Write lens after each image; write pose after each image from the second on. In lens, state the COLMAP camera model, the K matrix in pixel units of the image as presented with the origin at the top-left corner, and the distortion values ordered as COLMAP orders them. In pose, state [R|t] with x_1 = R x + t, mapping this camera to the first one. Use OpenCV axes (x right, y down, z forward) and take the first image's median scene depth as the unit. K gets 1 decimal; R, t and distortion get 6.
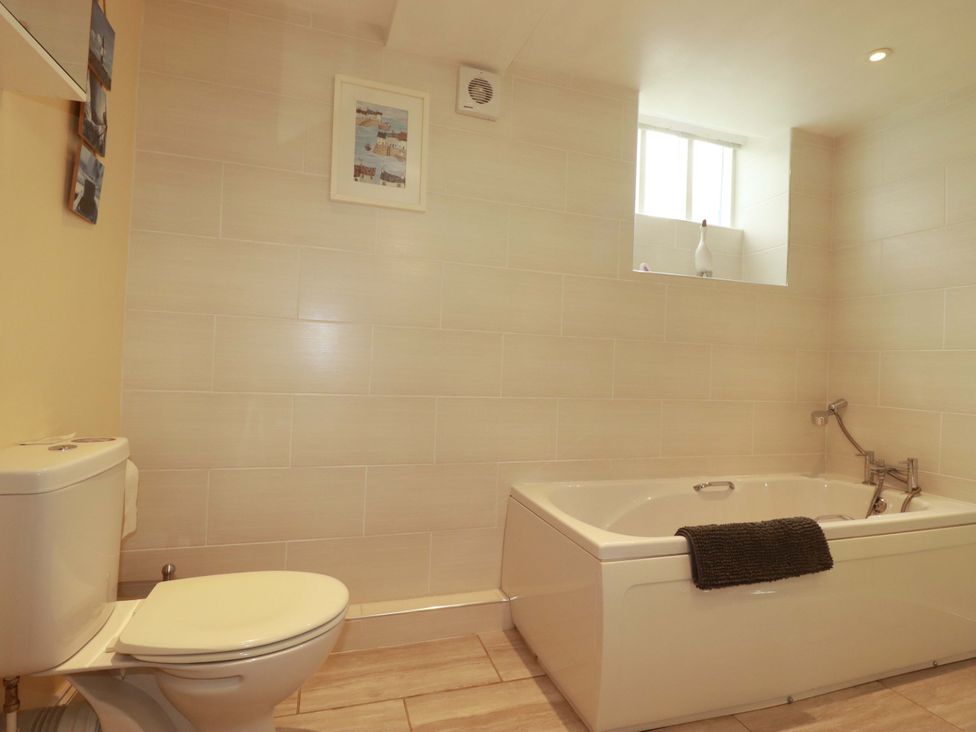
lens RADIAL K [[506.8, 0, 489.9], [0, 506.8, 358.7], [0, 0, 1]] dist [0.000388, -0.013757]
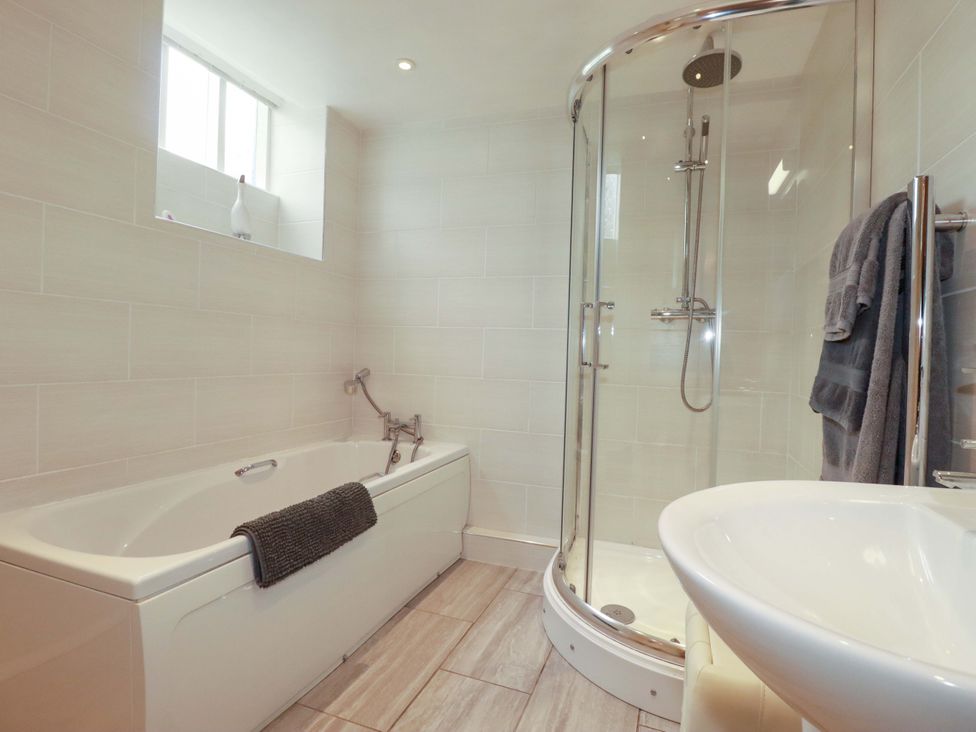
lens RADIAL K [[506.8, 0, 489.9], [0, 506.8, 358.7], [0, 0, 1]] dist [0.000388, -0.013757]
pose [[0.618017, -0.026013, 0.785734, -0.020648], [-0.017813, 0.998733, 0.047075, 0.000524], [-0.785963, -0.043089, 0.616771, 0.104176]]
